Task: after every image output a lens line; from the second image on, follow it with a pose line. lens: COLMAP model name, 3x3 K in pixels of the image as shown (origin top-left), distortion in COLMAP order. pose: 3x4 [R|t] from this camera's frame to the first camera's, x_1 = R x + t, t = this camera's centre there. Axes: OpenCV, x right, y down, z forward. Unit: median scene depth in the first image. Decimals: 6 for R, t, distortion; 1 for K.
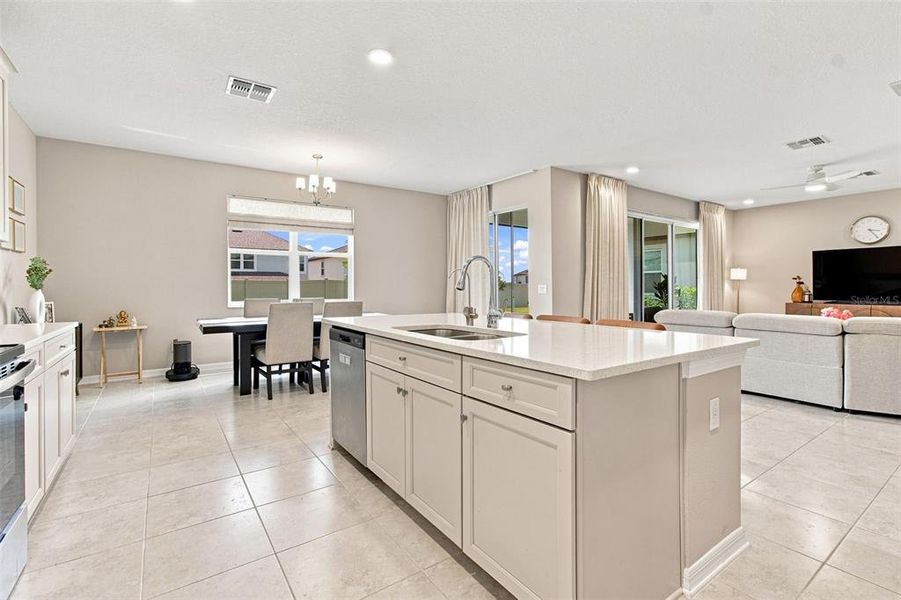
lens RADIAL K [[407.3, 0, 447.8], [0, 407.3, 296.6], [0, 0, 1]] dist [0.000016, 0.000508]
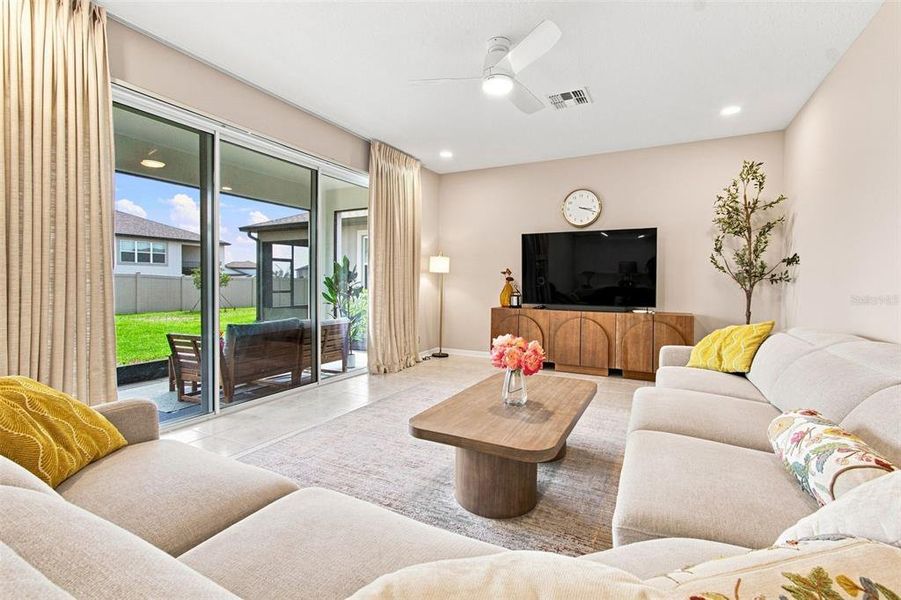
lens RADIAL K [[407.3, 0, 447.8], [0, 407.3, 296.6], [0, 0, 1]] dist [0.000016, 0.000508]
pose [[0.888204, -0.007428, 0.459389, 0.445231], [0.003160, 0.999944, 0.010060, -0.010608], [-0.459438, -0.007484, 0.888178, 0.421172]]
